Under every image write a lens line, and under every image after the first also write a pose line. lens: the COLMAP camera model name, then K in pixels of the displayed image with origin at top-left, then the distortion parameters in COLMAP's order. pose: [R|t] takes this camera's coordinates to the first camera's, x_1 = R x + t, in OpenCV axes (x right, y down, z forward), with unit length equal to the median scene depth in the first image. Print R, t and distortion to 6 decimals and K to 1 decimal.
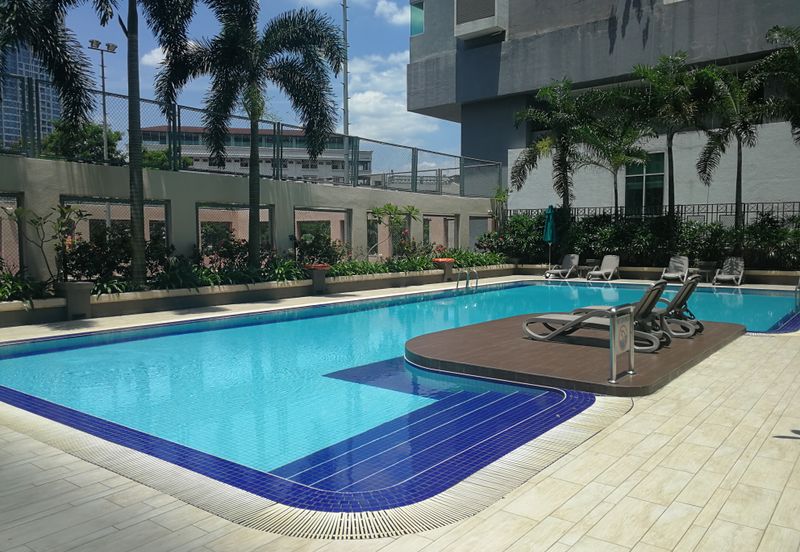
lens RADIAL K [[636.5, 0, 395.5], [0, 636.5, 273.9], [0, 0, 1]] dist [-0.009993, -0.015734]
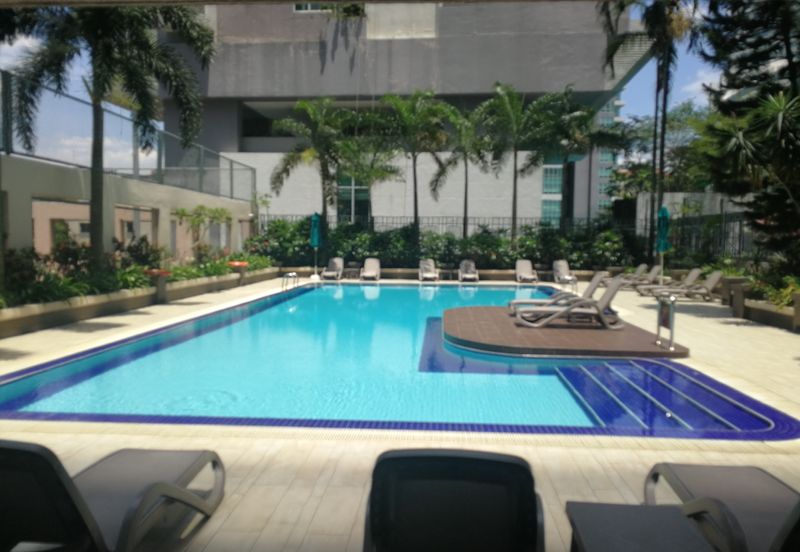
lens RADIAL K [[636.5, 0, 396.6], [0, 636.5, 278.4], [0, 0, 1]] dist [-0.009993, -0.015734]
pose [[0.813325, -0.019643, 0.581478, -0.273269], [0.018030, 0.999801, 0.008555, -0.003203], [-0.581530, 0.003526, 0.813517, 0.048383]]
